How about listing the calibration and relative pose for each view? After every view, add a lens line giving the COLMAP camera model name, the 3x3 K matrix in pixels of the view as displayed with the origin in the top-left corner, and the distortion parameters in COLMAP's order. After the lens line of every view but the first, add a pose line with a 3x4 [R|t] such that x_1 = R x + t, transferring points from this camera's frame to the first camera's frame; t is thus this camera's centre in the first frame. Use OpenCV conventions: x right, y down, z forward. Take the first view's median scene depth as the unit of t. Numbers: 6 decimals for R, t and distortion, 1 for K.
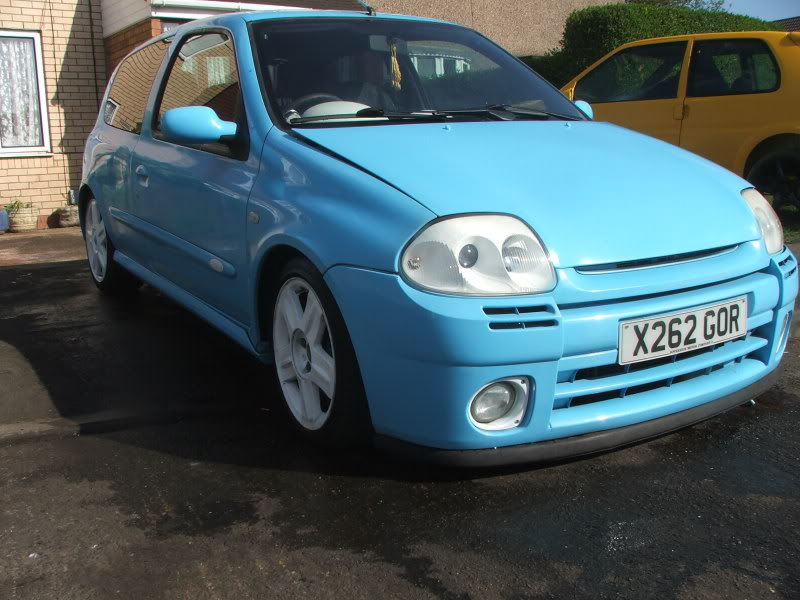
lens RADIAL K [[838.3, 0, 400.0], [0, 838.3, 300.0], [0, 0, 1]] dist [-0.088412, 0.023852]
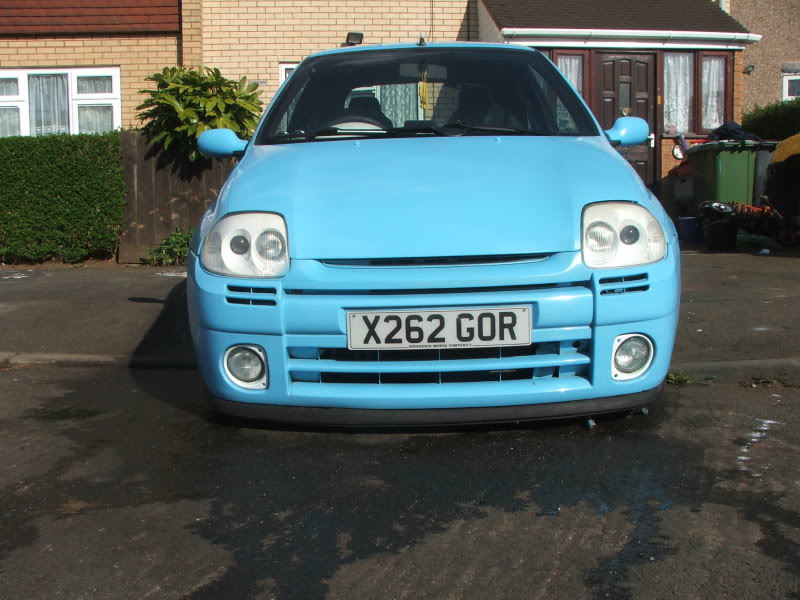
lens RADIAL K [[838.3, 0, 400.0], [0, 838.3, 300.0], [0, 0, 1]] dist [-0.088412, 0.023852]
pose [[0.838830, 0.086929, -0.537408, 0.906593], [-0.100460, 0.994933, 0.004130, -0.000015], [0.535043, 0.050524, 0.843313, 0.078750]]
